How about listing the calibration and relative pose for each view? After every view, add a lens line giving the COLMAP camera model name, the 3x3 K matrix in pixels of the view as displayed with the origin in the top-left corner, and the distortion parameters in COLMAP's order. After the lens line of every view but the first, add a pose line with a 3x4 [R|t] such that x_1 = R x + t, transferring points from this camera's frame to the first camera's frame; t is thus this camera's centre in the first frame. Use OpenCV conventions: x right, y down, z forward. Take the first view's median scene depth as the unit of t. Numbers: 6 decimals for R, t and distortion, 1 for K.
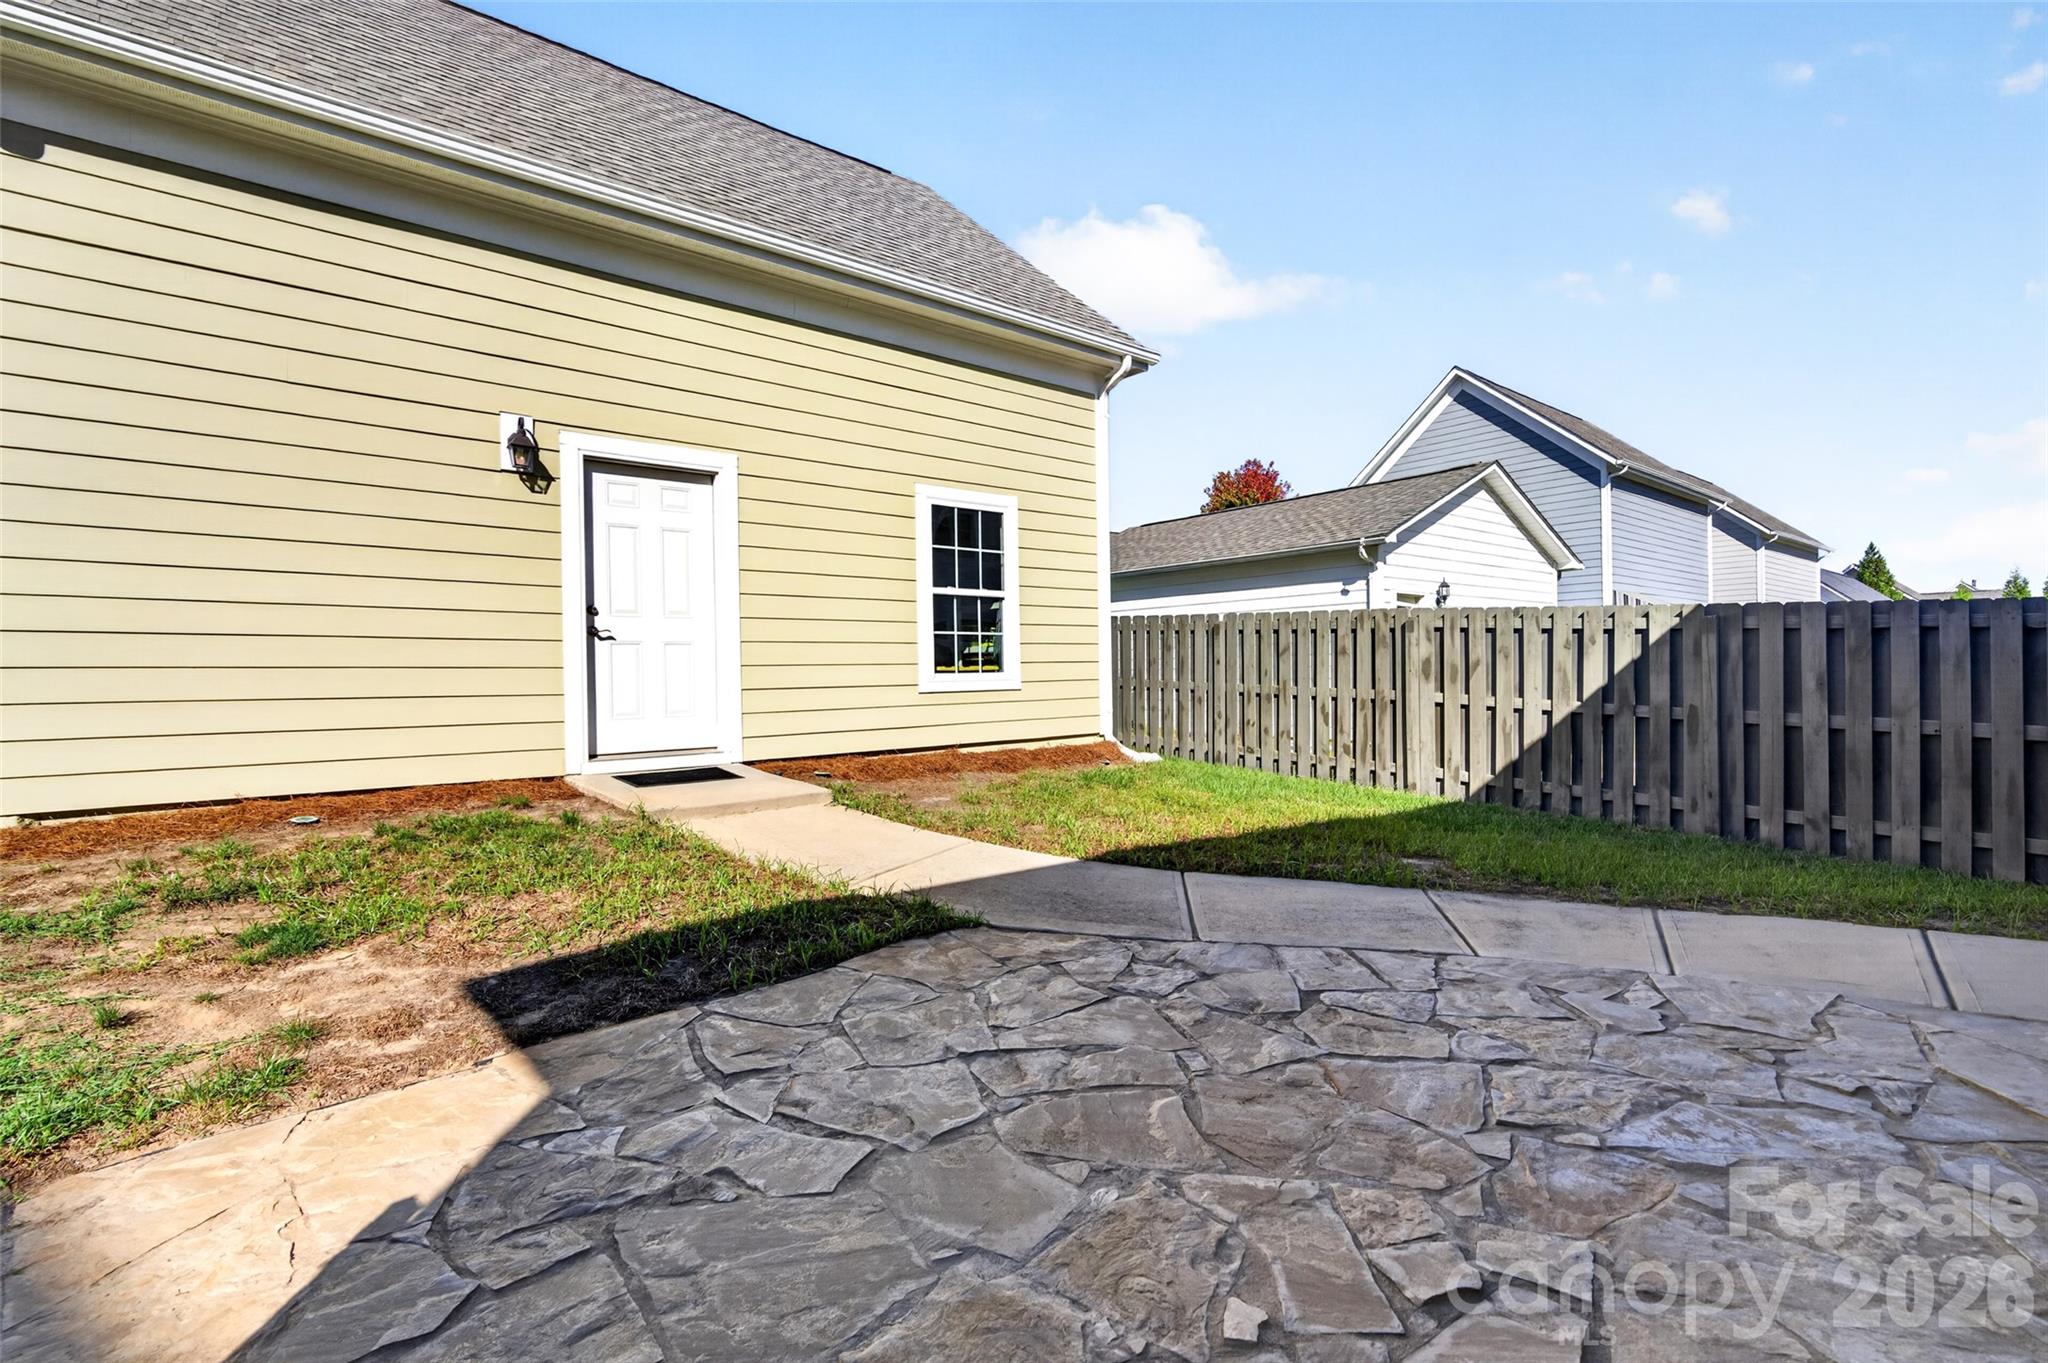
lens RADIAL K [[929.9, 0, 1025.1], [0, 929.9, 673.0], [0, 0, 1]] dist [0.001256, 0.000392]
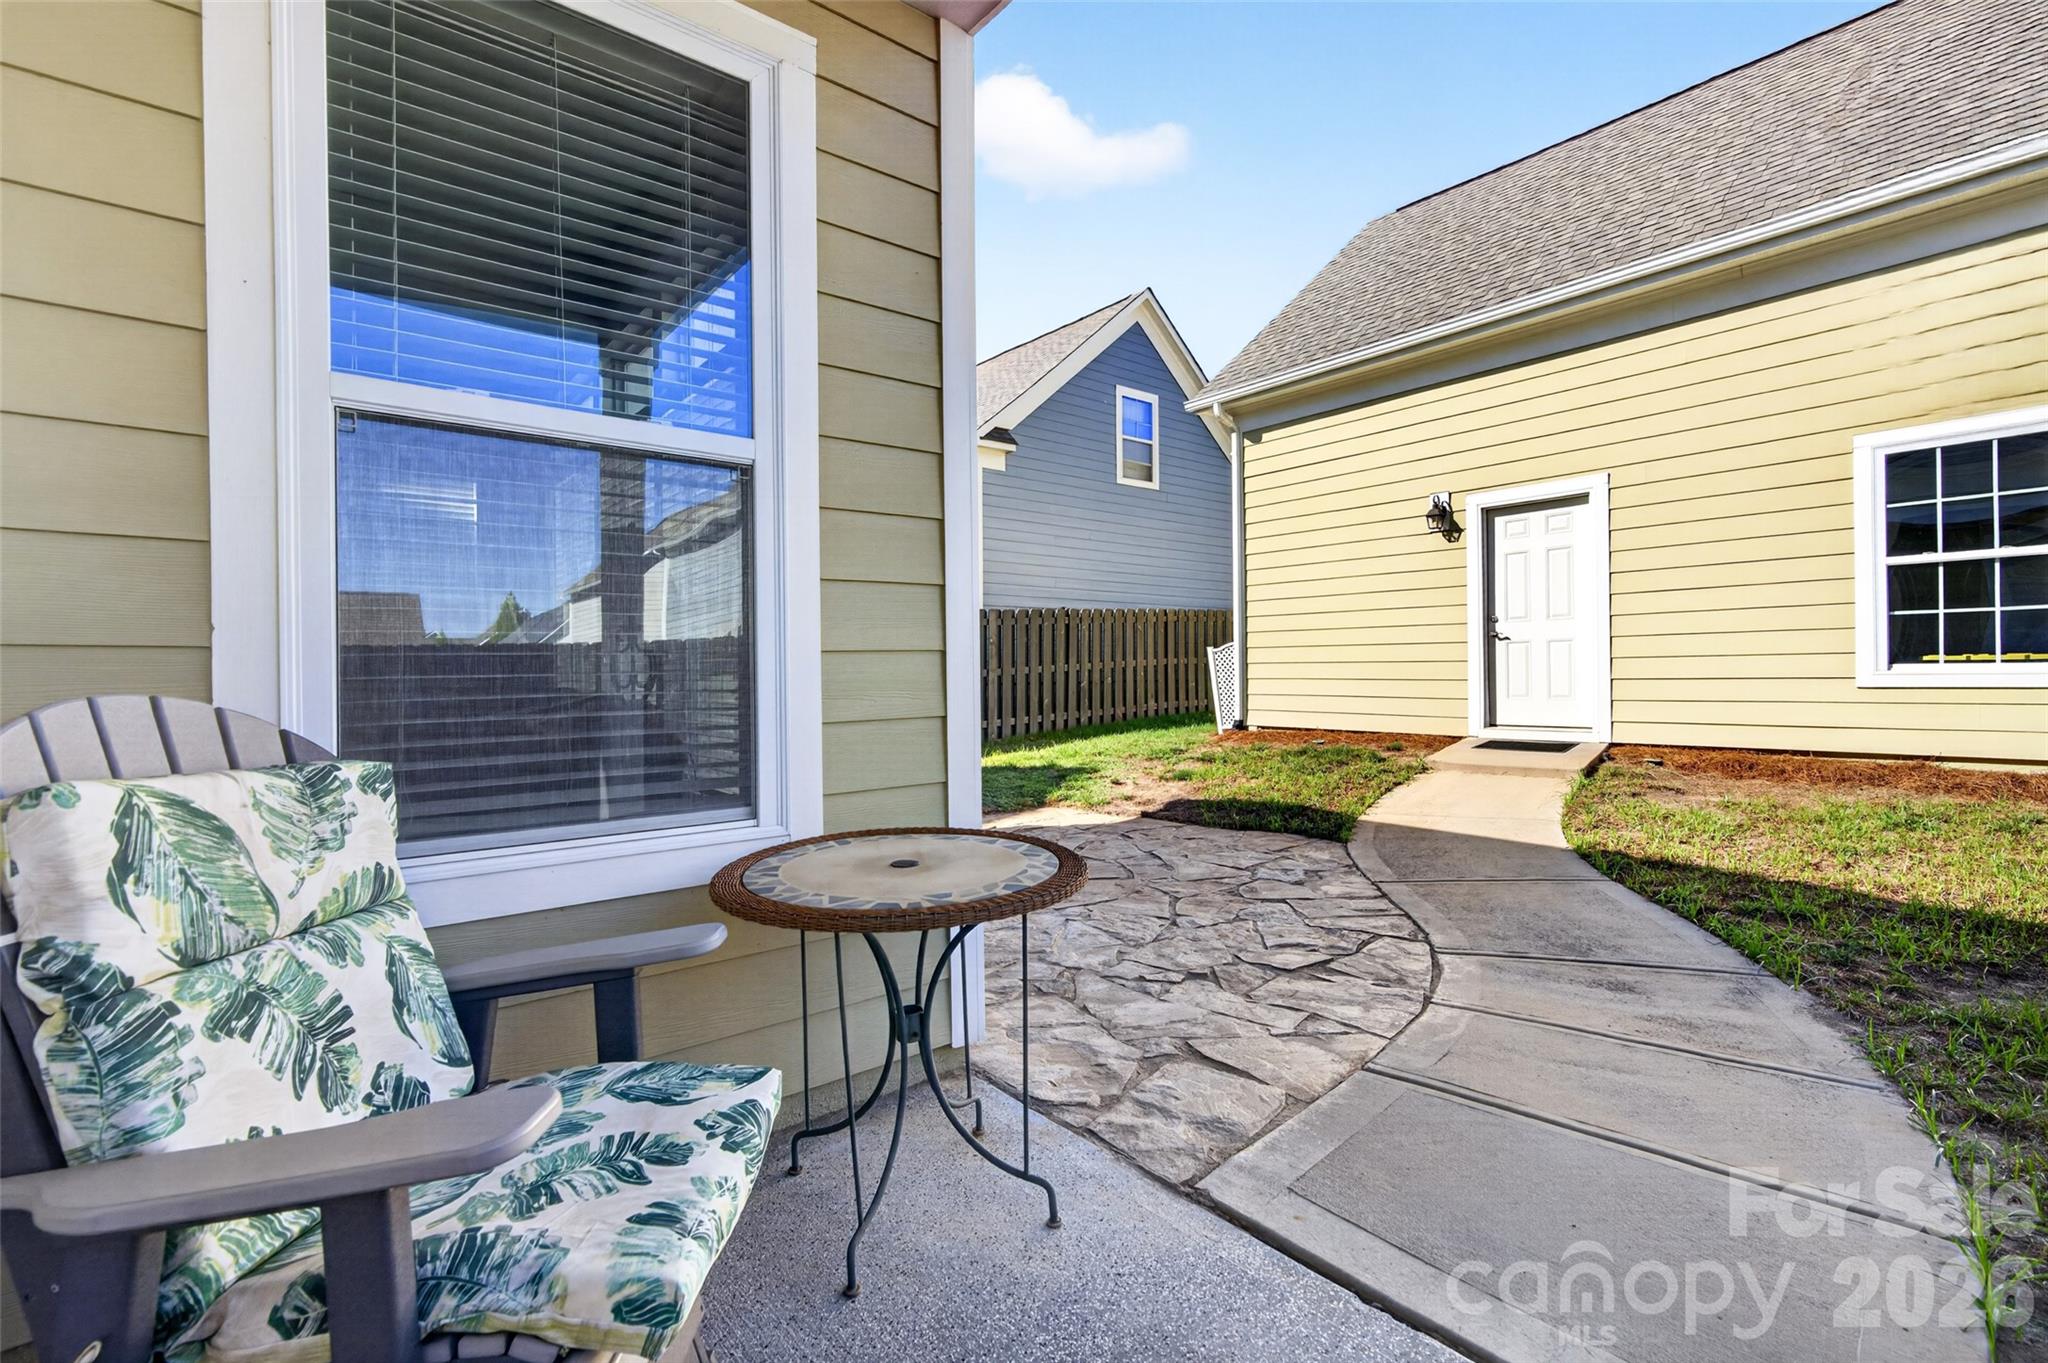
lens RADIAL K [[929.9, 0, 1017.2], [0, 929.9, 676.0], [0, 0, 1]] dist [0.001256, 0.000392]
pose [[-0.027098, 0.014645, -0.999525, 1.214934], [0.011406, 0.999832, 0.014340, -0.016609], [0.999568, -0.011012, -0.027261, 0.449975]]
